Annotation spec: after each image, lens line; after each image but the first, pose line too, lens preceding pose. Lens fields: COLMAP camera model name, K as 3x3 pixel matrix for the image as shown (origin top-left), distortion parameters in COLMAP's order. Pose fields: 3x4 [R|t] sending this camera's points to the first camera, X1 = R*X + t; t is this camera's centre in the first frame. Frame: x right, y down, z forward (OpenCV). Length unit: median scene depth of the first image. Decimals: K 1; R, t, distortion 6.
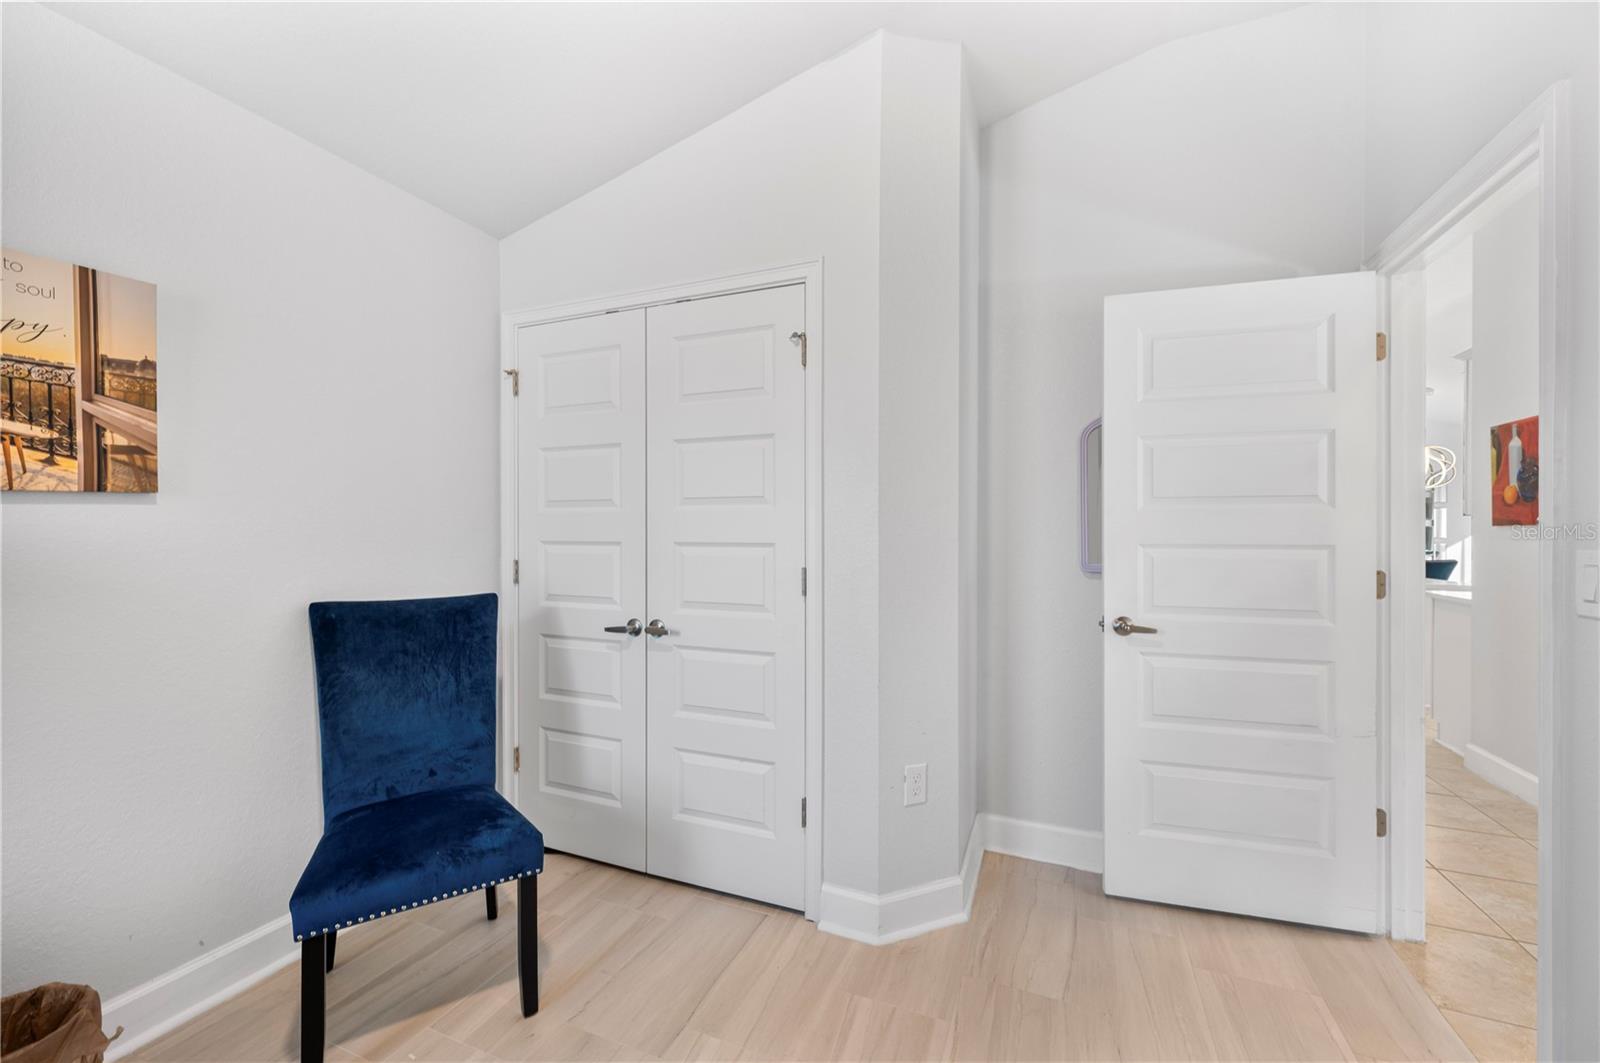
lens RADIAL K [[637.9, 0, 801.6], [0, 637.9, 534.2], [0, 0, 1]] dist [-0.001669, -0.000395]
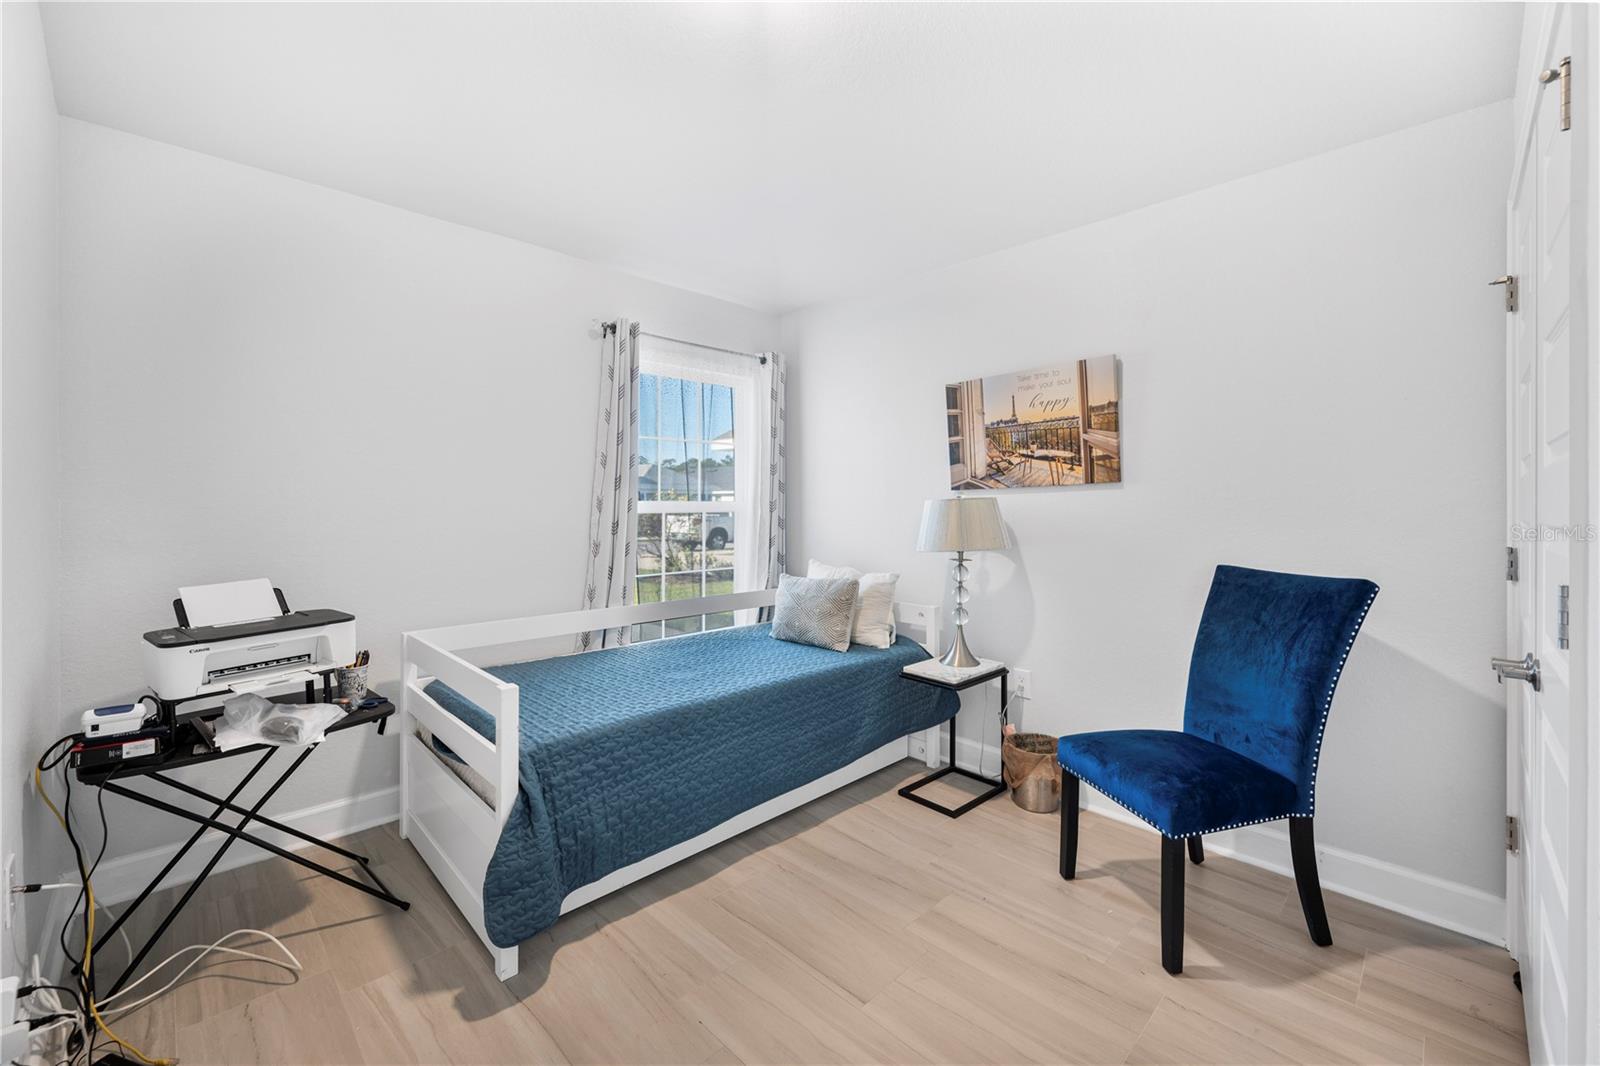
lens RADIAL K [[641.8, 0, 794.6], [0, 641.8, 504.5], [0, 0, 1]] dist [-0.002460, -0.000224]
pose [[-0.386965, -0.000096, -0.922094, 0.852267], [-0.004273, 0.999989, 0.001689, -0.007246], [0.922084, 0.004593, -0.386961, 0.924845]]
